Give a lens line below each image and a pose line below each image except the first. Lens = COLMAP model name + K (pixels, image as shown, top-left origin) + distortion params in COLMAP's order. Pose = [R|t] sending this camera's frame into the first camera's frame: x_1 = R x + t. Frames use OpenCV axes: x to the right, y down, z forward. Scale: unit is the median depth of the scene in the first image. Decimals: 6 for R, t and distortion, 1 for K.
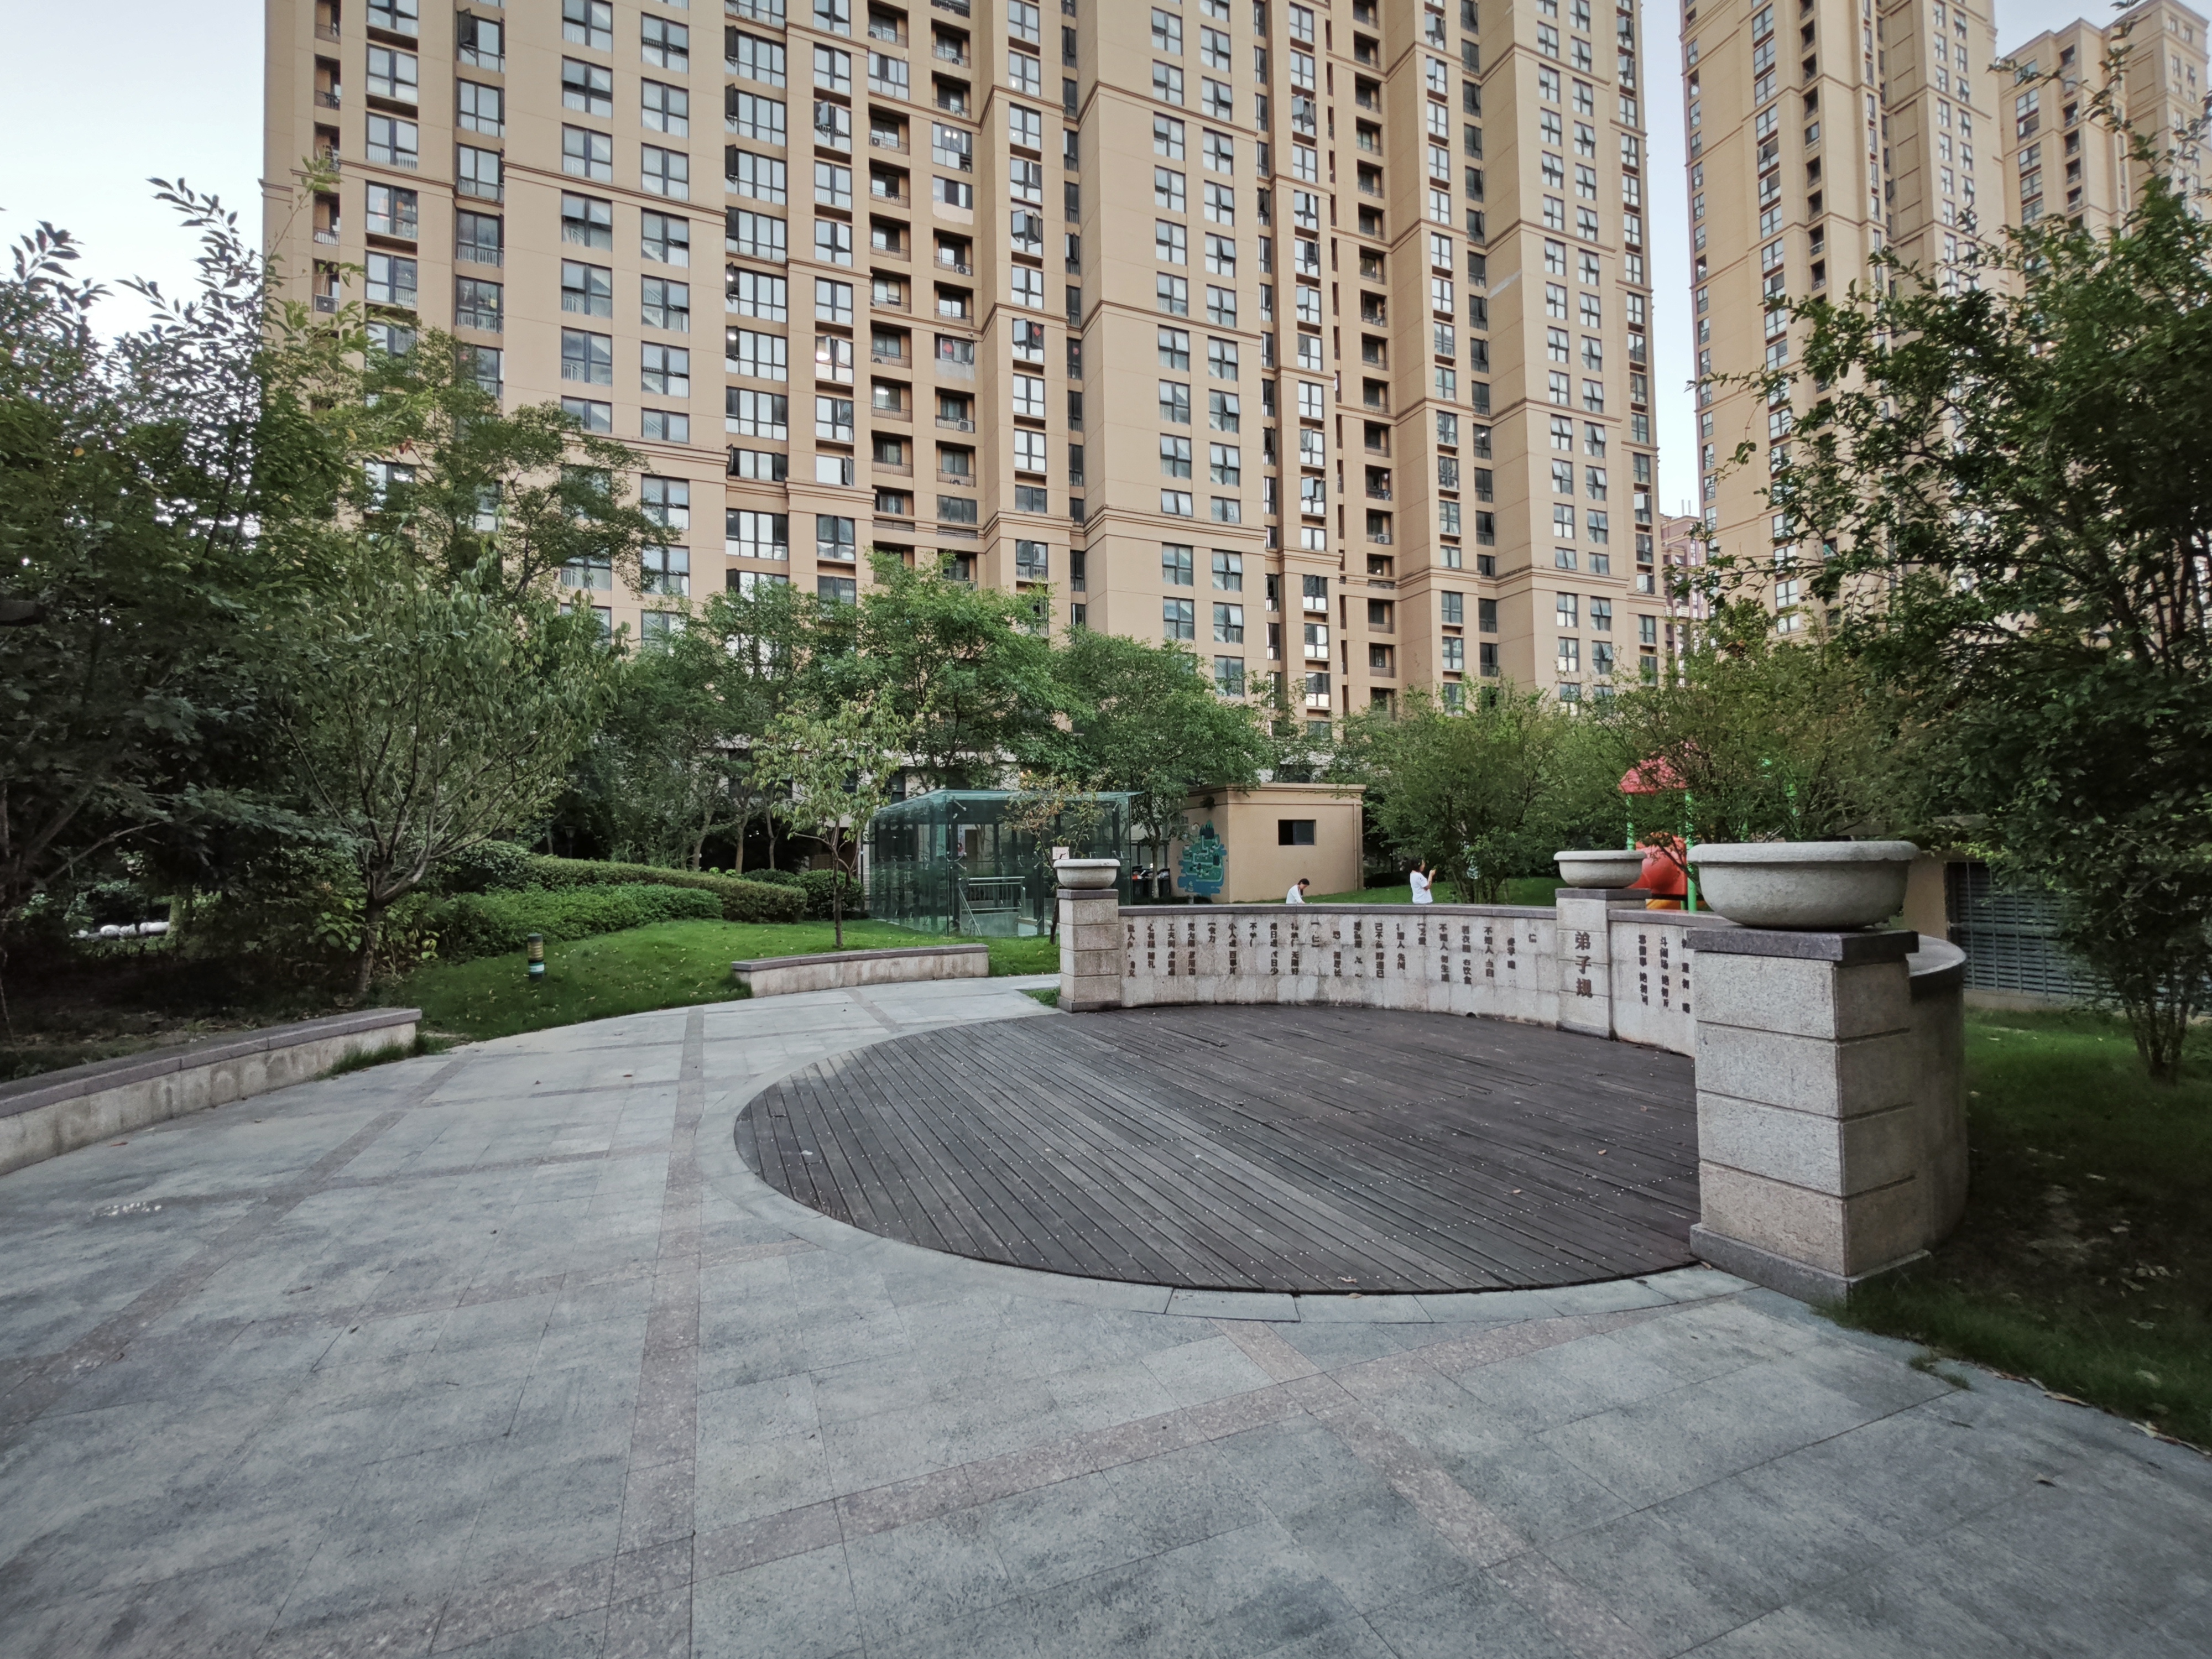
lens RADIAL K [[958.5, 0, 1103.9], [0, 958.5, 827.5], [0, 0, 1]] dist [-0.006230, 0.002769]
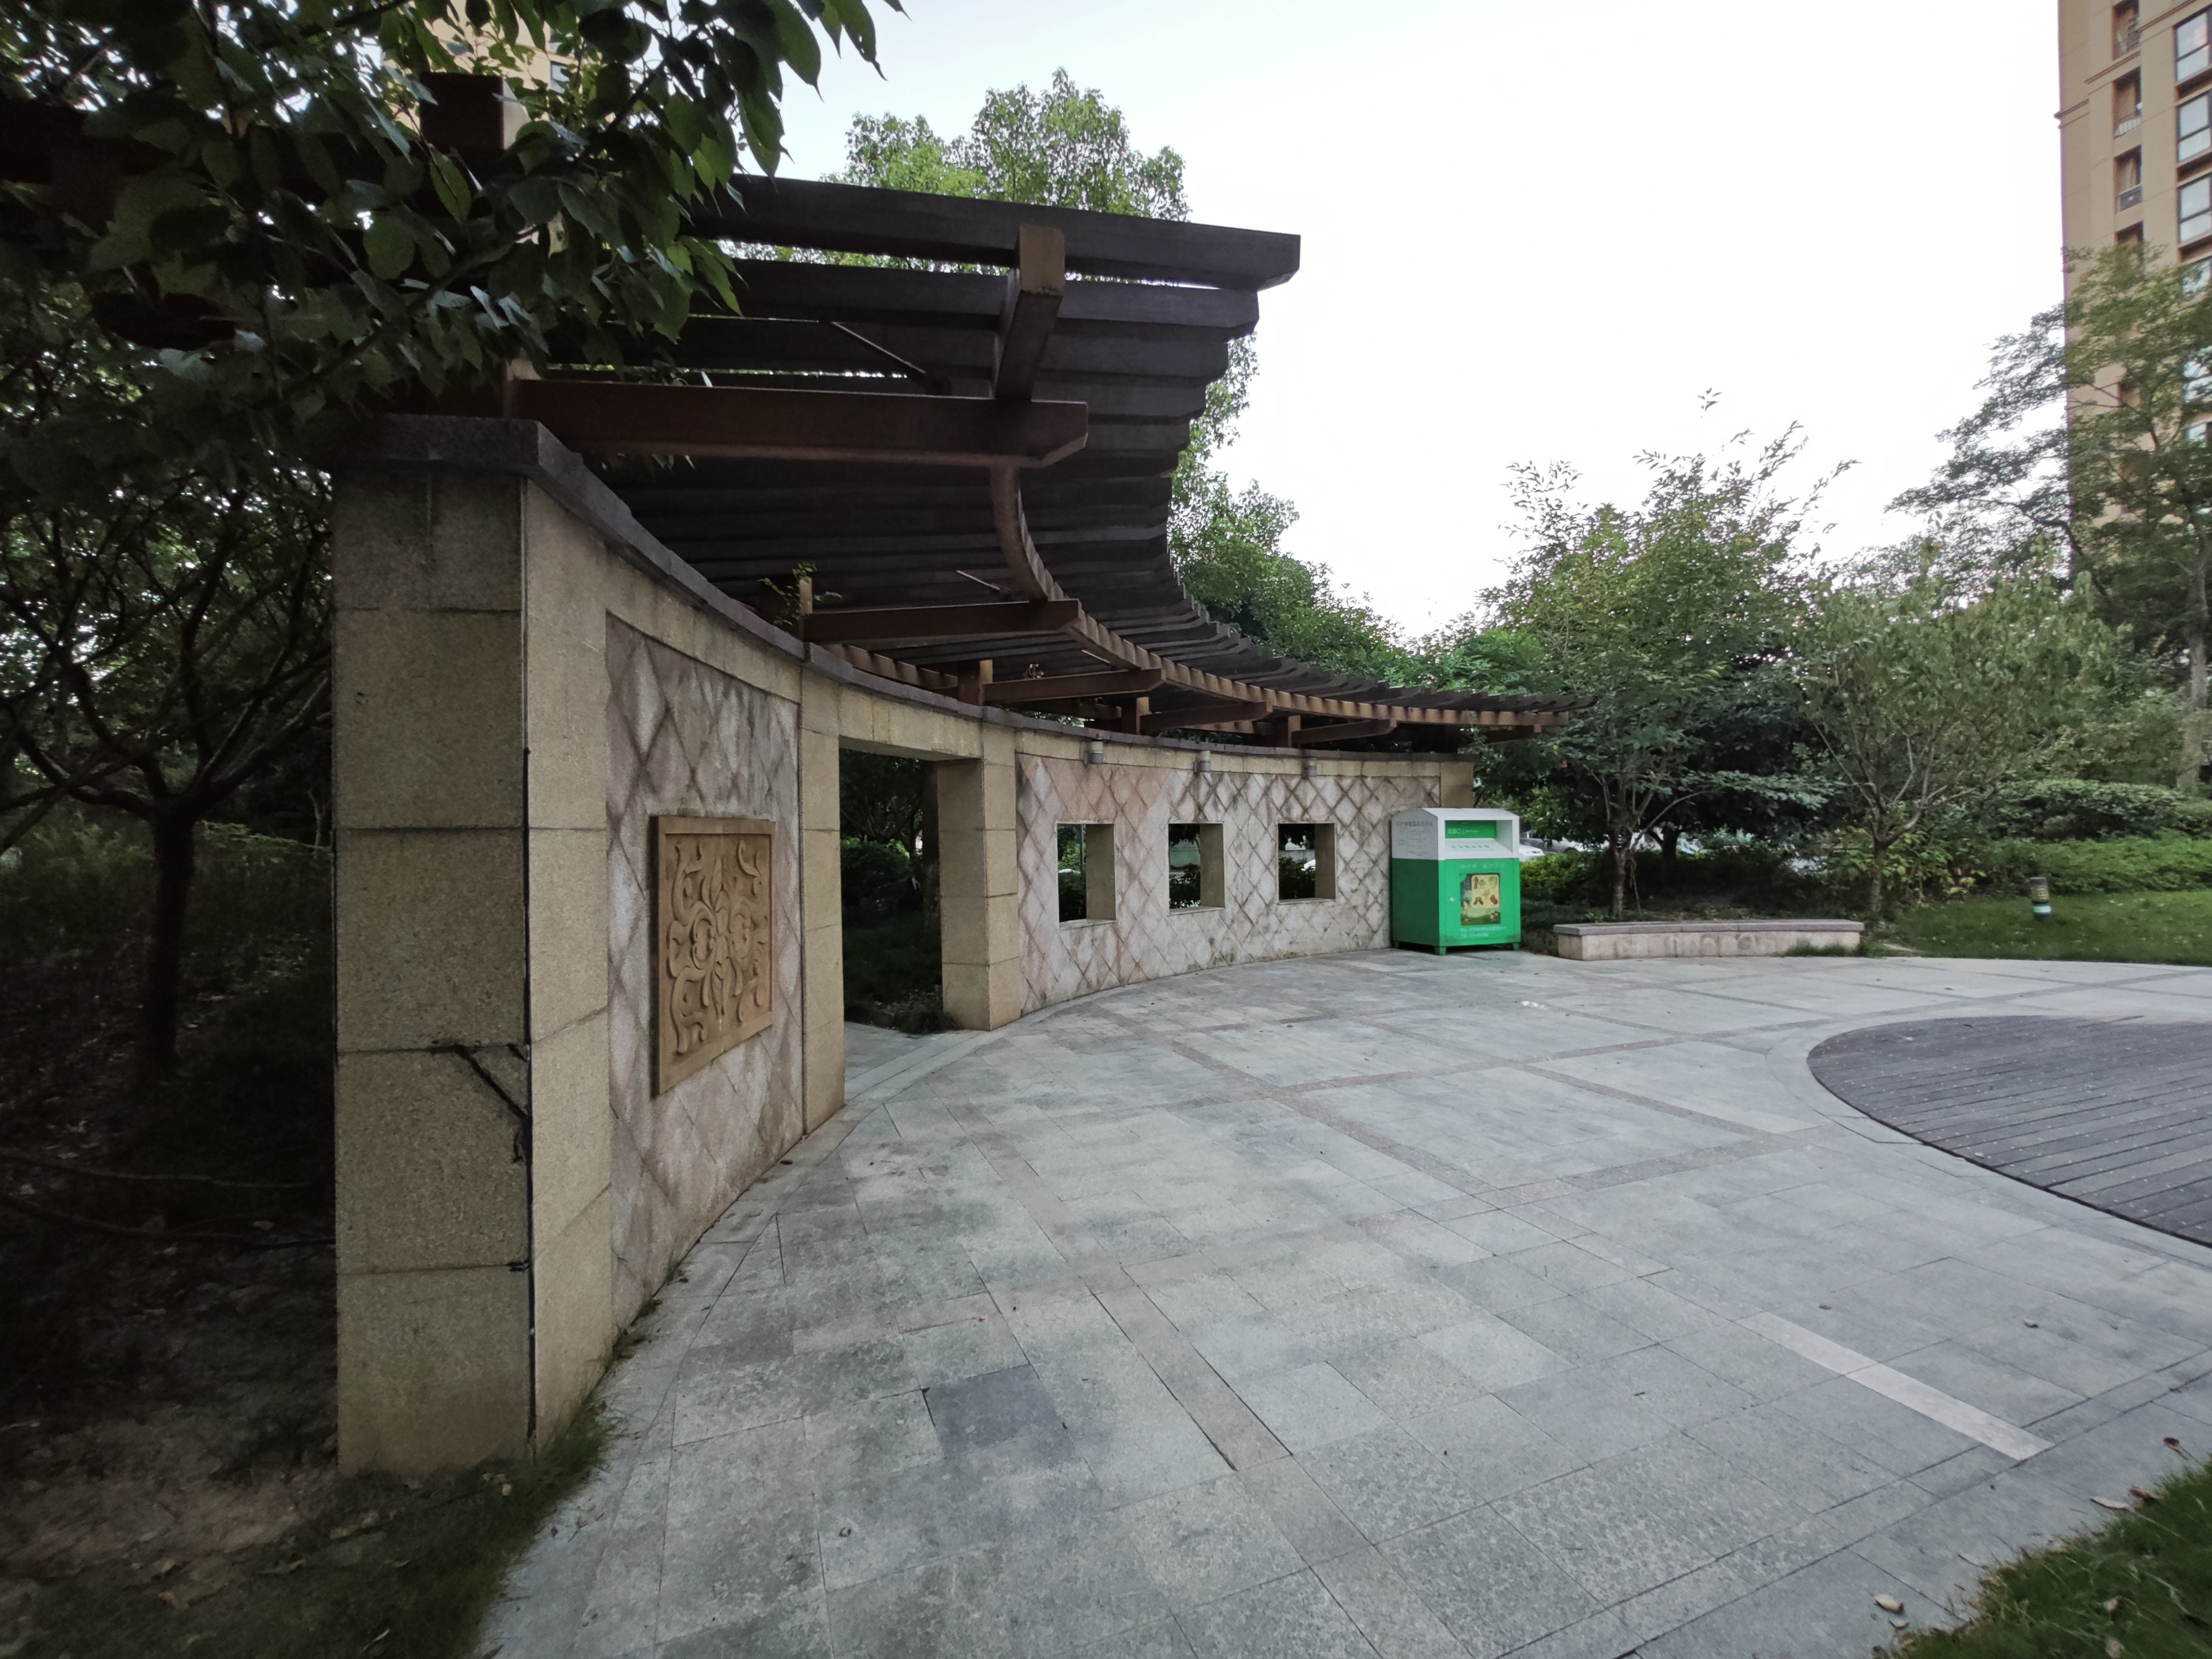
lens RADIAL K [[958.5, 0, 1106.3], [0, 958.5, 830.1], [0, 0, 1]] dist [-0.006230, 0.002769]
pose [[-0.008524, 0.009933, -0.999914, 0.106486], [0.053330, 0.998532, 0.009464, -0.001772], [0.998541, -0.053244, -0.009042, -0.007755]]
